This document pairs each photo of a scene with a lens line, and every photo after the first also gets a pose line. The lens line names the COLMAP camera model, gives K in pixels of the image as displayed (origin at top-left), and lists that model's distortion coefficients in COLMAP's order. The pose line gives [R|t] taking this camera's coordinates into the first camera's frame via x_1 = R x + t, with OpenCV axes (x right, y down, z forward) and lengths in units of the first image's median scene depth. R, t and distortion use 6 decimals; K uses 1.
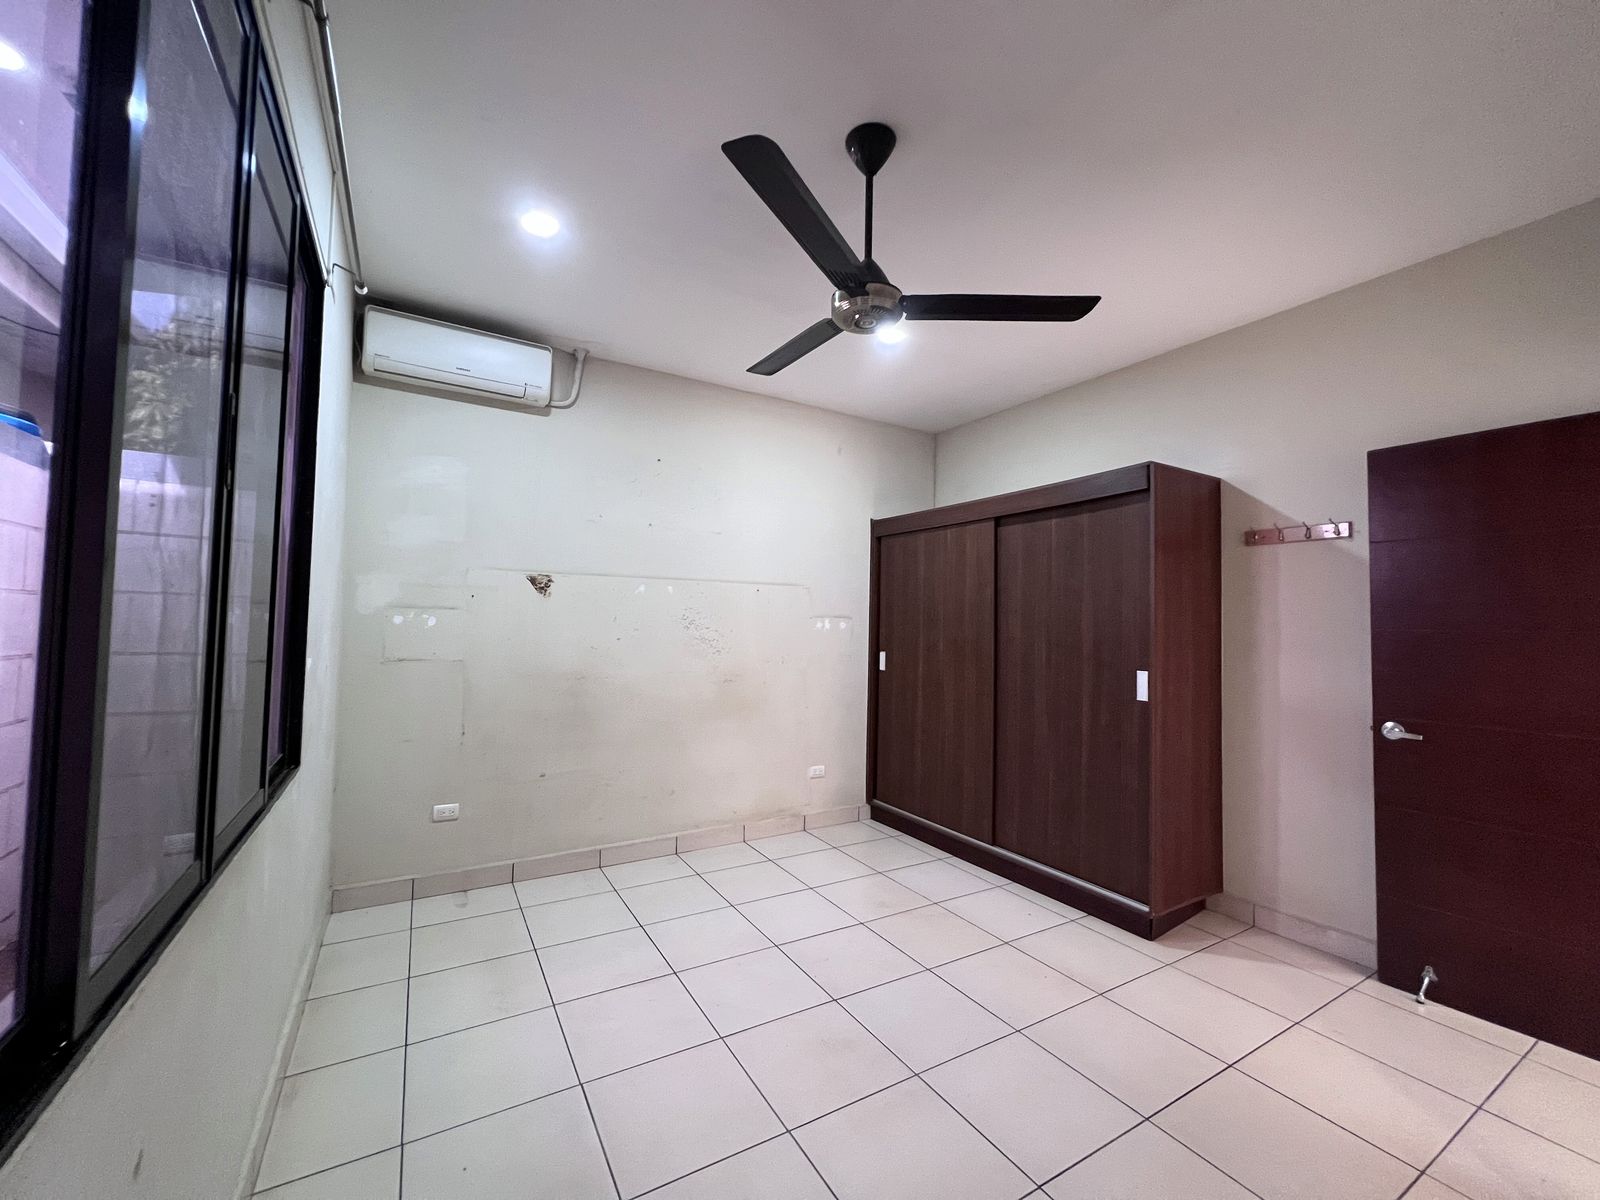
lens RADIAL K [[640.1, 0, 797.9], [0, 640.1, 606.2], [0, 0, 1]] dist [-0.000189, 0.000499]
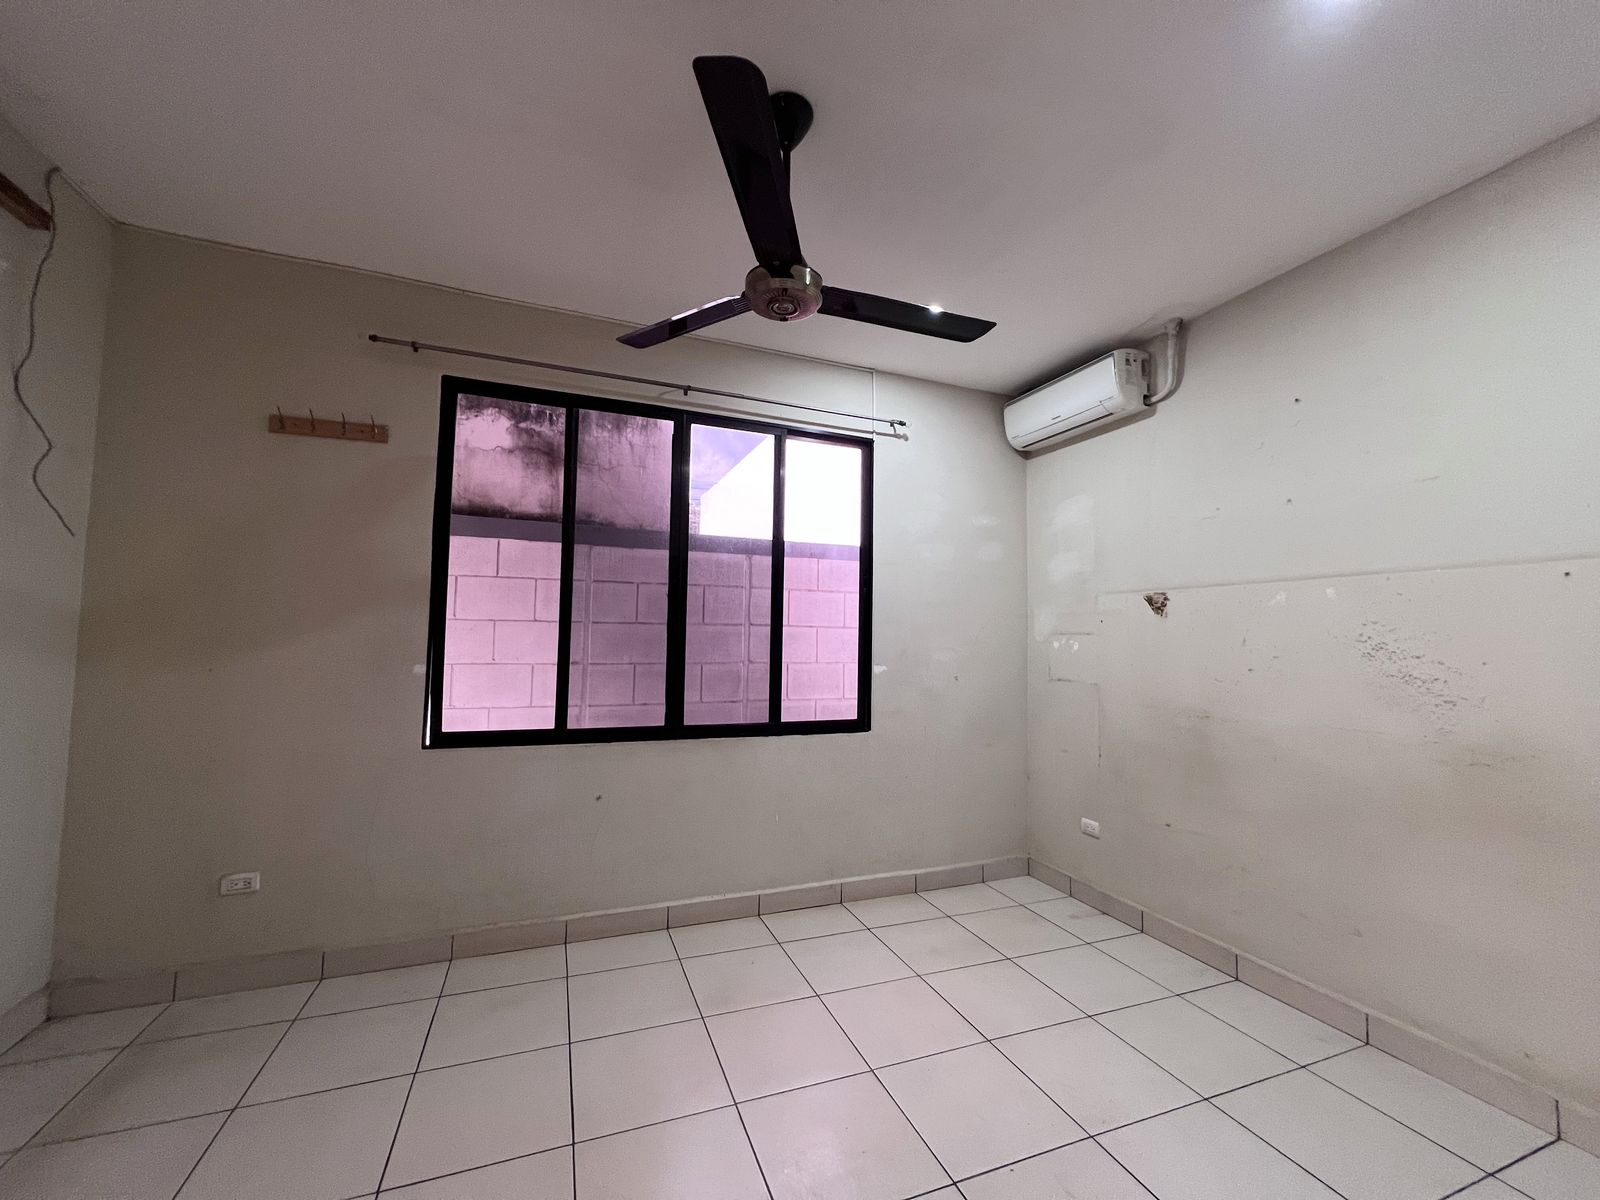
lens RADIAL K [[640.1, 0, 808.8], [0, 640.1, 602.2], [0, 0, 1]] dist [-0.000189, 0.000499]
pose [[-0.150688, -0.068468, -0.986208, 0.563876], [0.028287, 0.996892, -0.073532, 0.015365], [0.988177, -0.038977, -0.148283, 0.681226]]
